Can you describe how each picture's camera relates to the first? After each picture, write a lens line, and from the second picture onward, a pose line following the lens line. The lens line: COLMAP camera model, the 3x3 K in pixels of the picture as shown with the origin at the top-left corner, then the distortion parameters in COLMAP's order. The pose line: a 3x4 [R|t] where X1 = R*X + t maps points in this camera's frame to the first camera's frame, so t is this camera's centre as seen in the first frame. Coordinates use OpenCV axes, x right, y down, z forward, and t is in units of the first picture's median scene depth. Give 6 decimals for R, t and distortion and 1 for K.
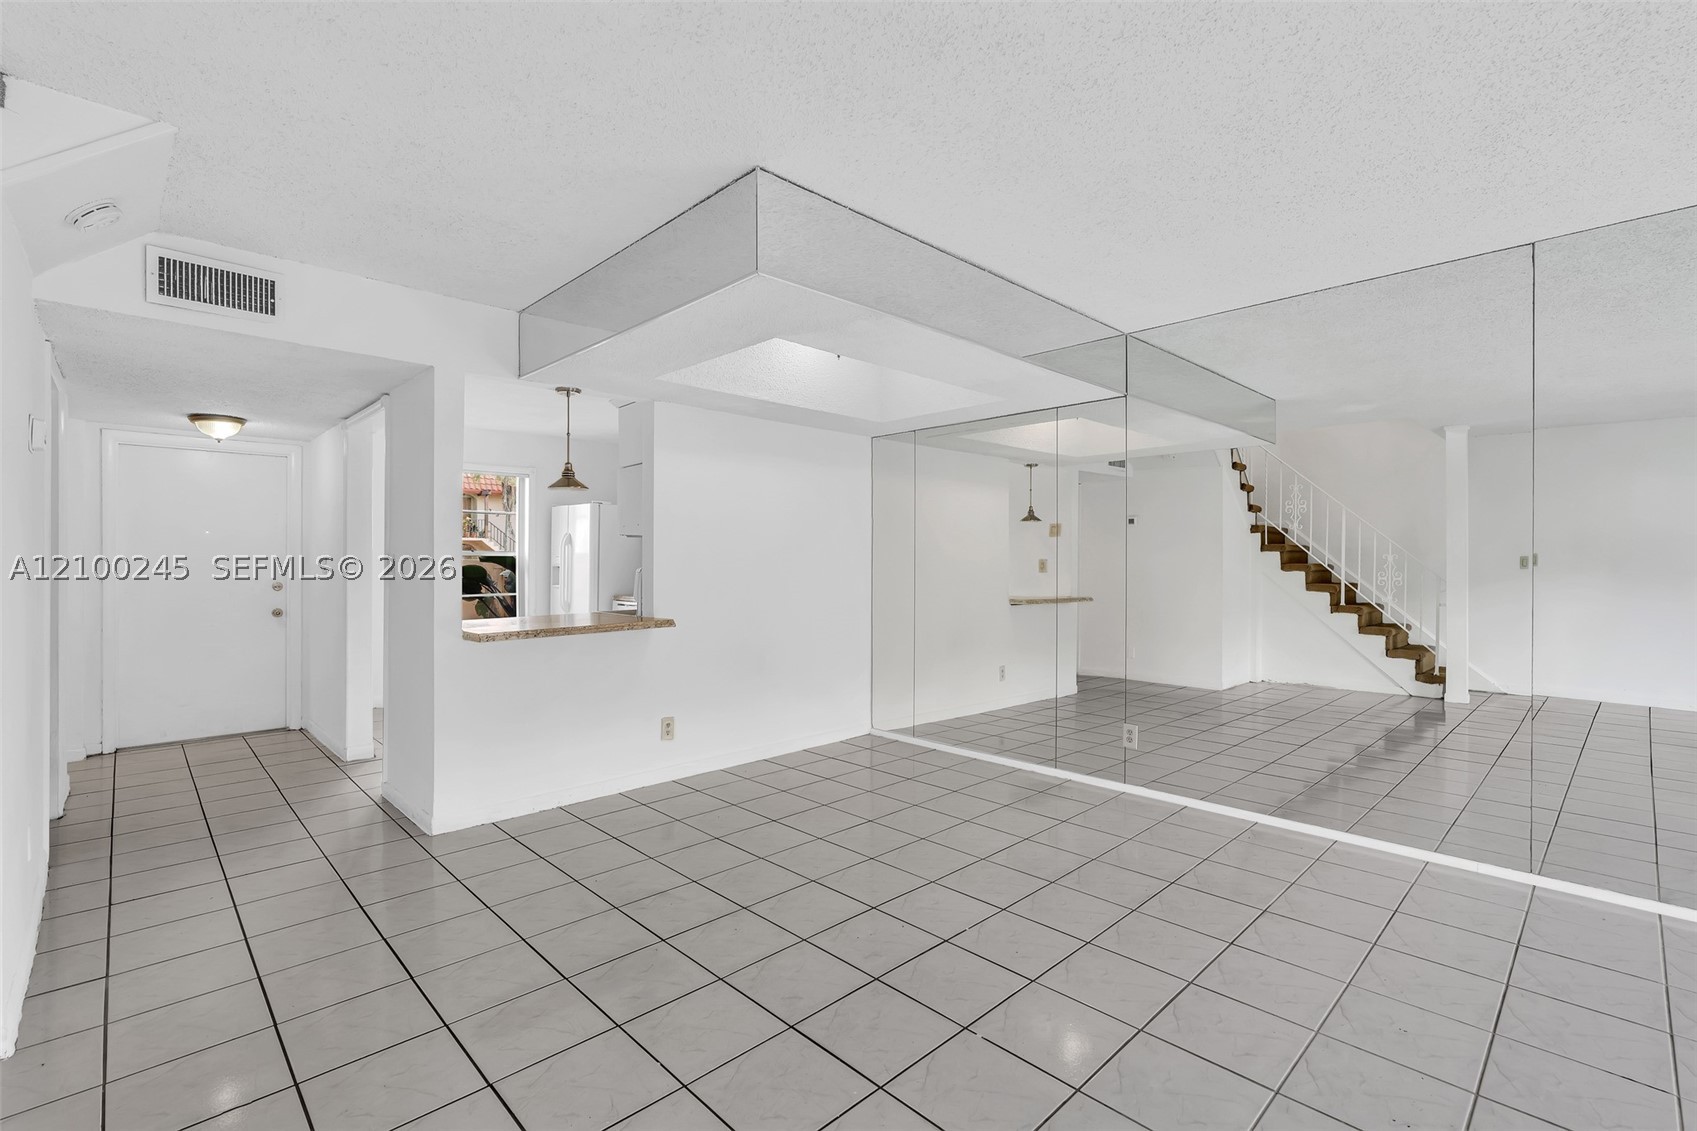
lens RADIAL K [[792.0, 0, 868.1], [0, 792.0, 565.7], [0, 0, 1]] dist [-0.010361, 0.003487]
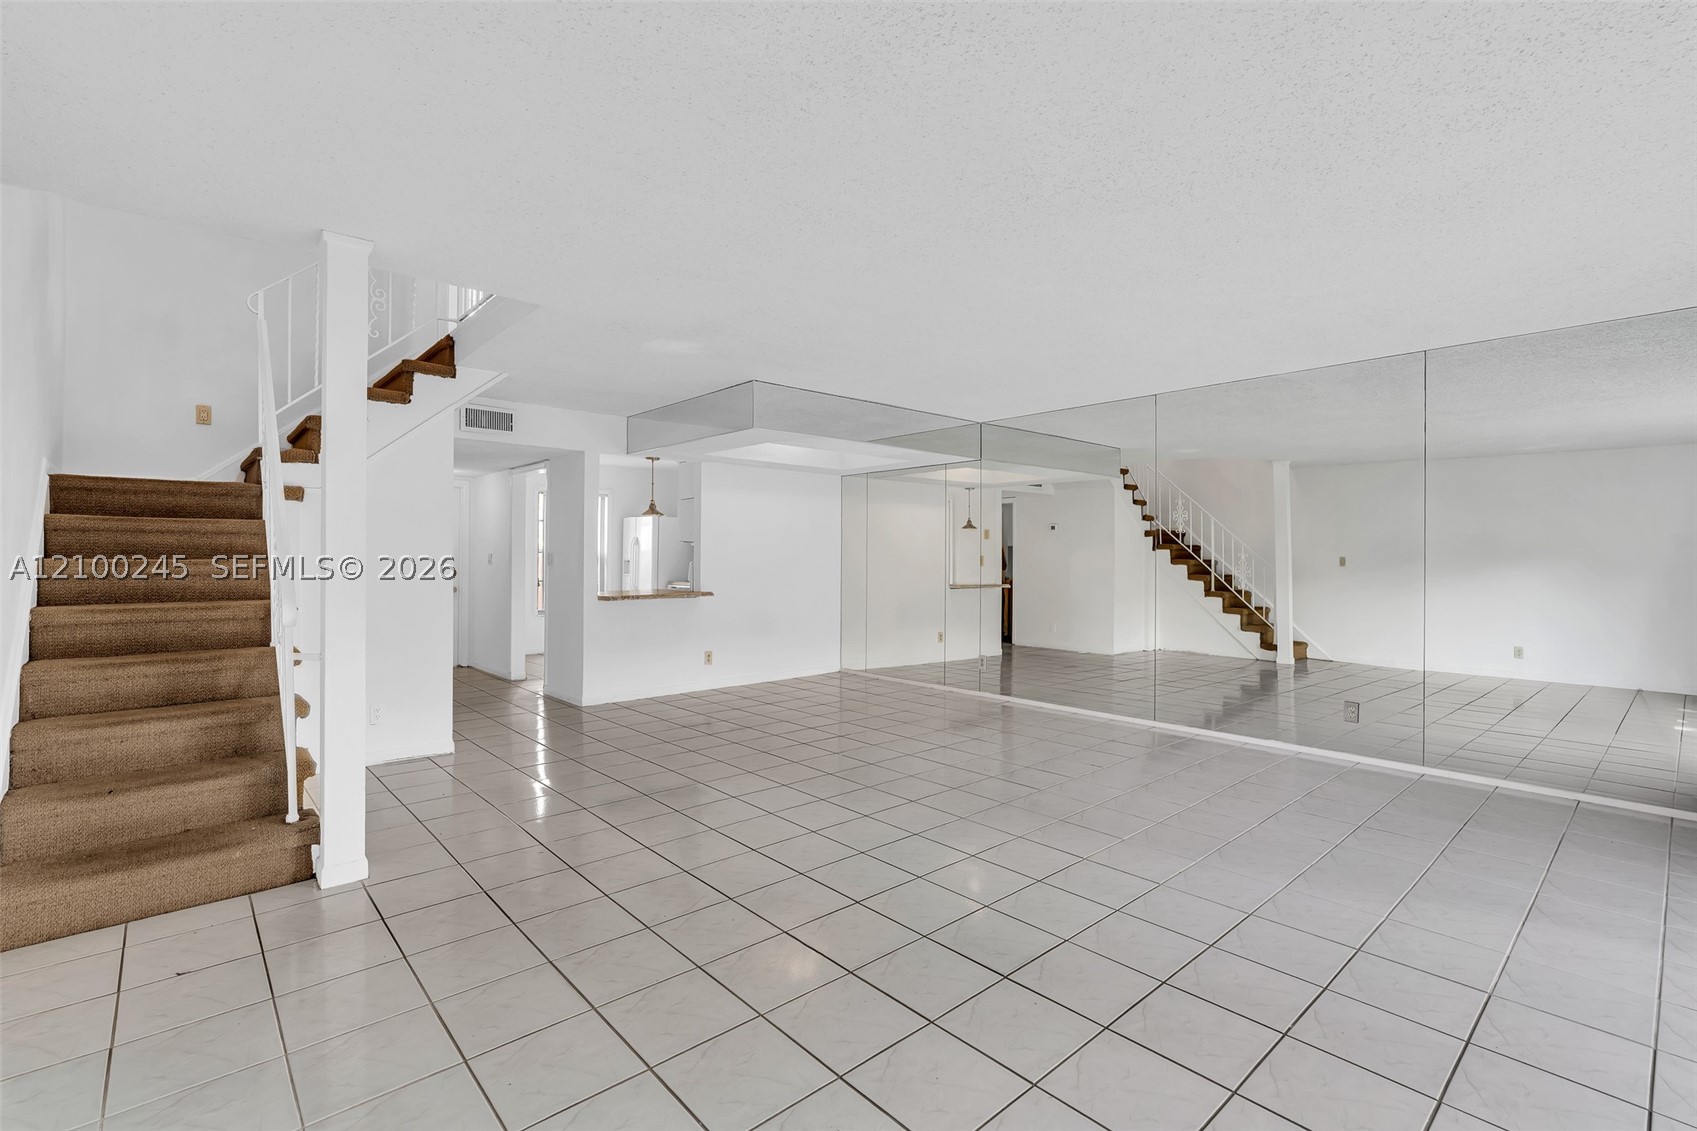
lens RADIAL K [[792.0, 0, 850.2], [0, 792.0, 558.5], [0, 0, 1]] dist [-0.010361, 0.003487]
pose [[0.998076, 0.002735, -0.061946, 0.091128], [-0.002897, 0.999993, -0.002539, -0.000108], [0.061939, 0.002713, 0.998076, -0.400964]]
